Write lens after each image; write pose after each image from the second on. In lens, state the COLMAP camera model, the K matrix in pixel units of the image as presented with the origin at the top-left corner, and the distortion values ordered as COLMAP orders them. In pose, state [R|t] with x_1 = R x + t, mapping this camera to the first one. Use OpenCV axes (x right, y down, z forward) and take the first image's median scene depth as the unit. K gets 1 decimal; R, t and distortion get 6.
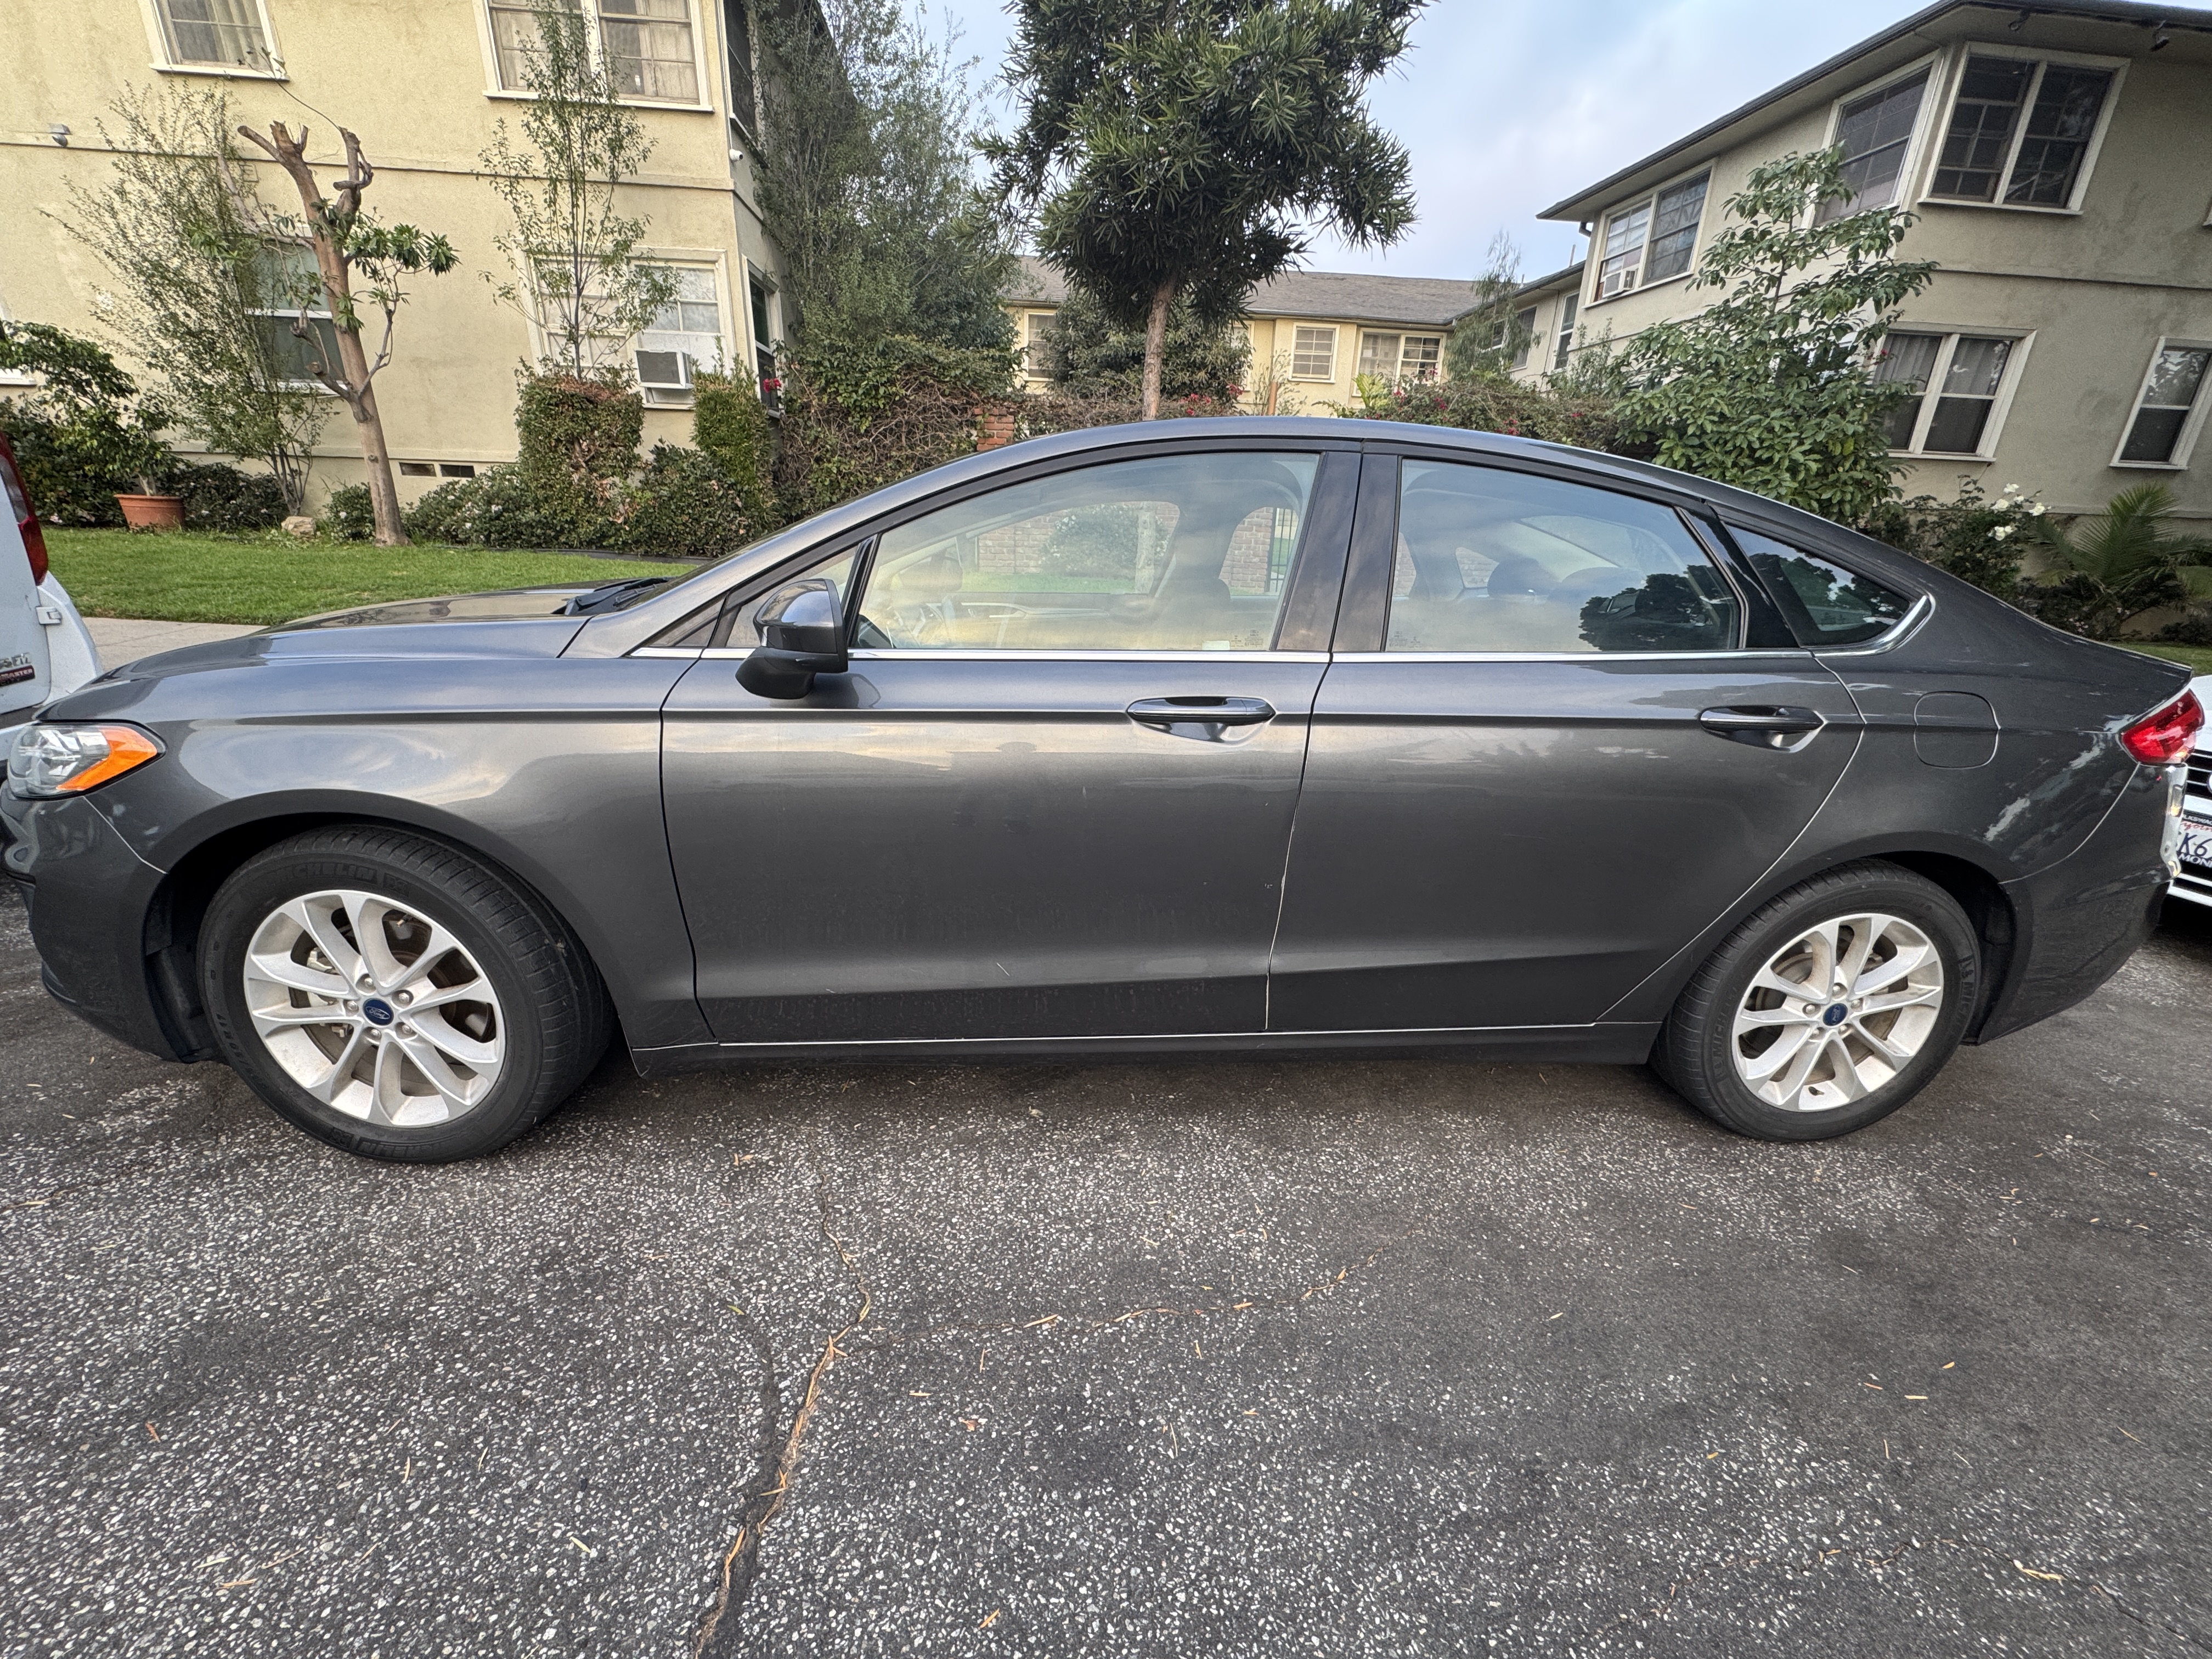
lens RADIAL K [[878.6, 0, 1106.0], [0, 878.6, 829.5], [0, 0, 1]] dist [-0.001801, -0.000294]
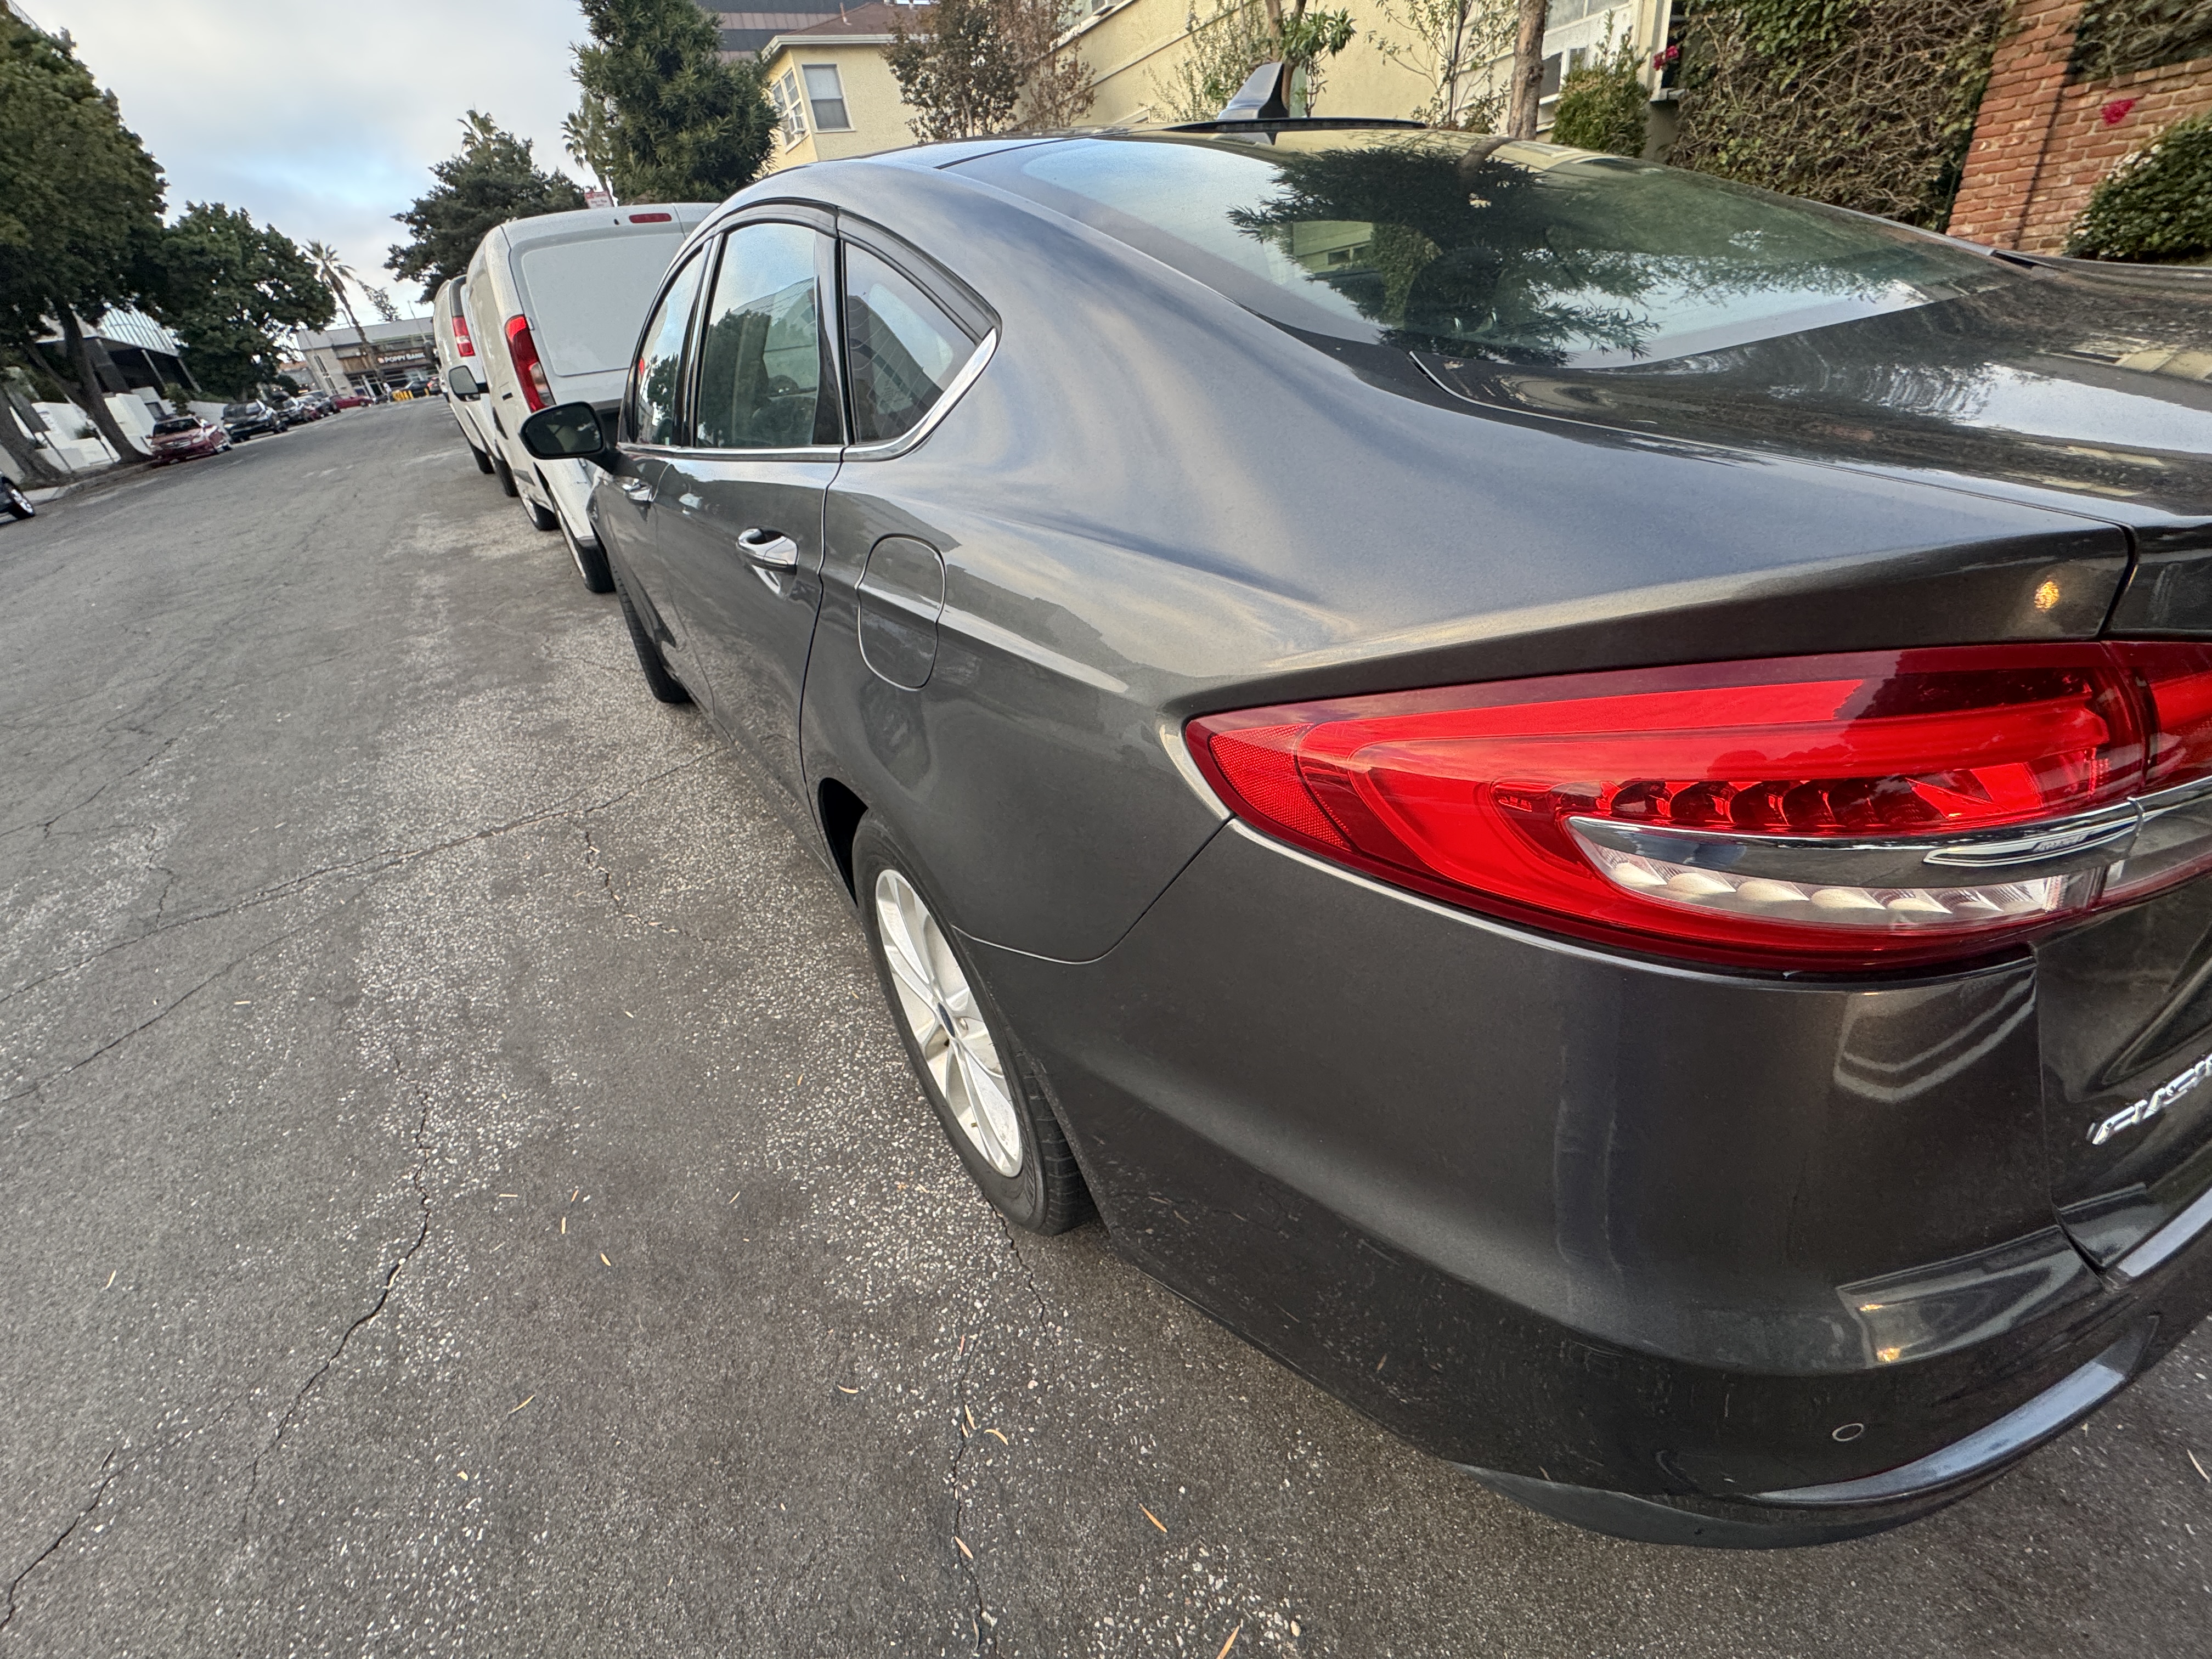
lens RADIAL K [[884.8, 0, 1100.5], [0, 884.8, 827.6], [0, 0, 1]] dist [-0.004756, 0.000914]
pose [[0.461780, 0.357259, -0.811866, 0.340372], [-0.157666, 0.933784, 0.321230, -0.040388], [0.872870, -0.020334, 0.487530, 0.189490]]
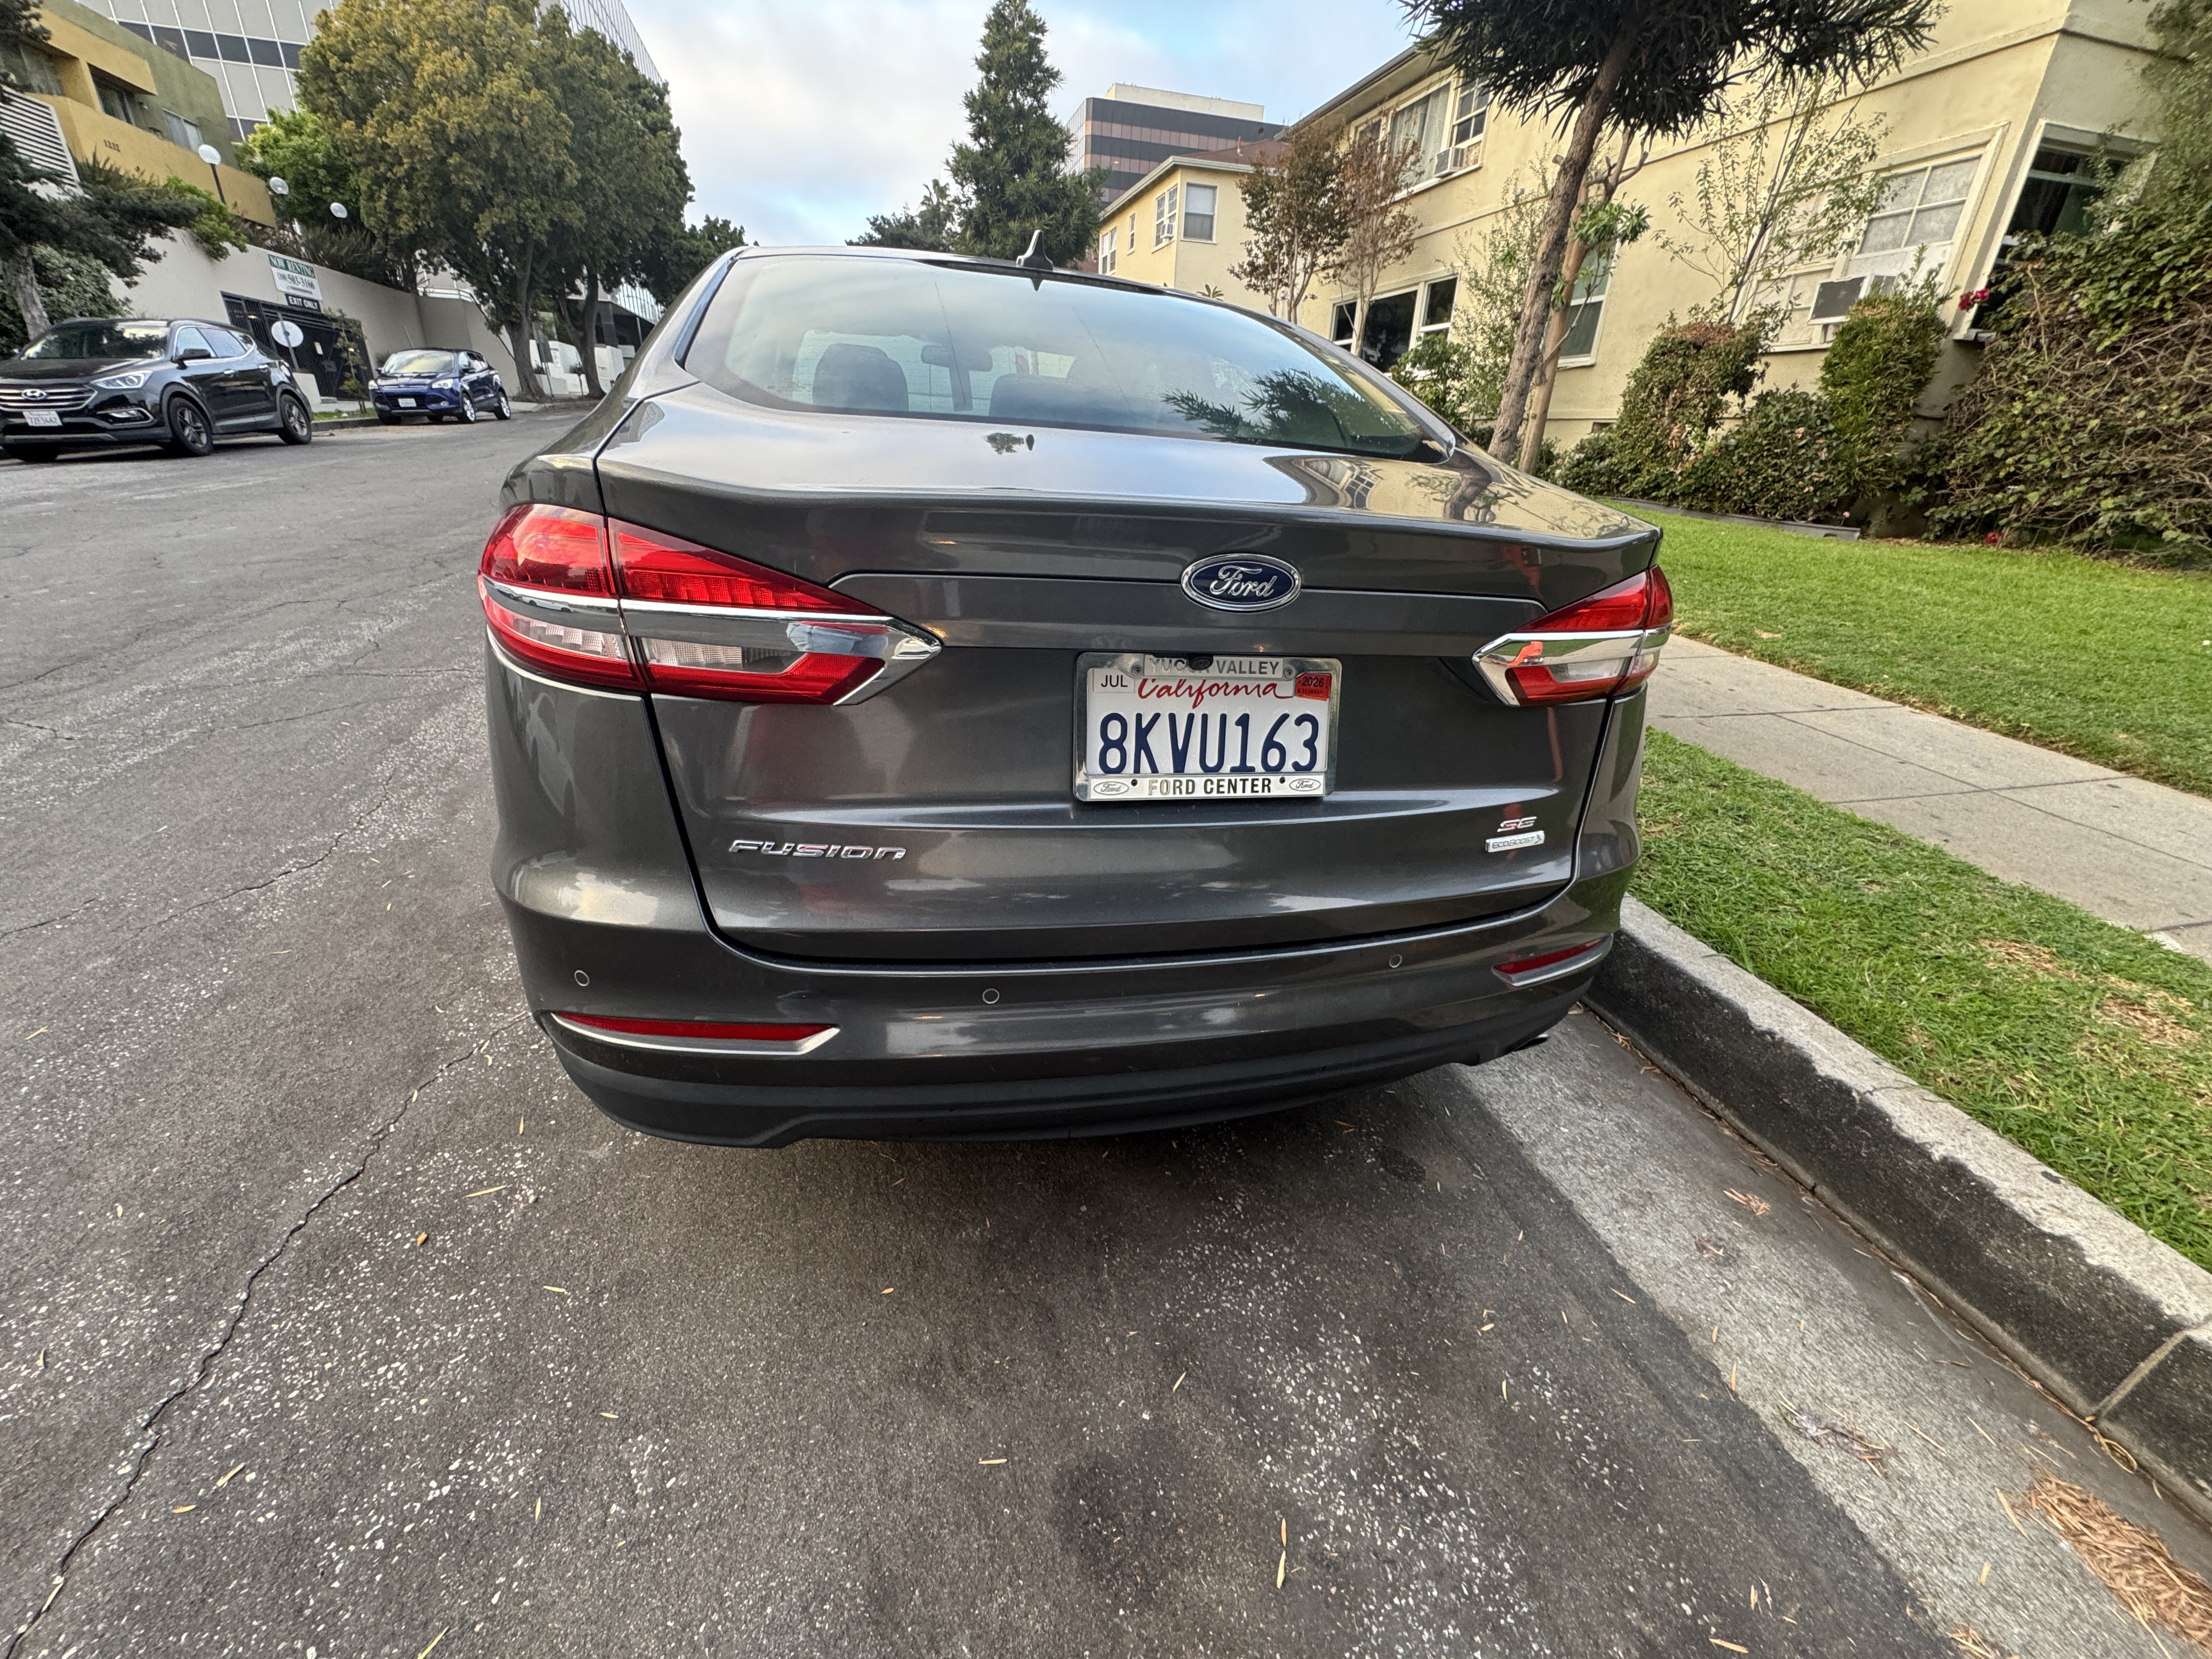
lens RADIAL K [[878.6, 0, 1106.0], [0, 878.6, 829.5], [0, 0, 1]] dist [-0.001801, -0.000294]
pose [[0.157928, 0.382121, -0.910518, 0.441855], [-0.378066, 0.875227, 0.301735, -0.065175], [0.912209, 0.296583, 0.282690, 0.299526]]
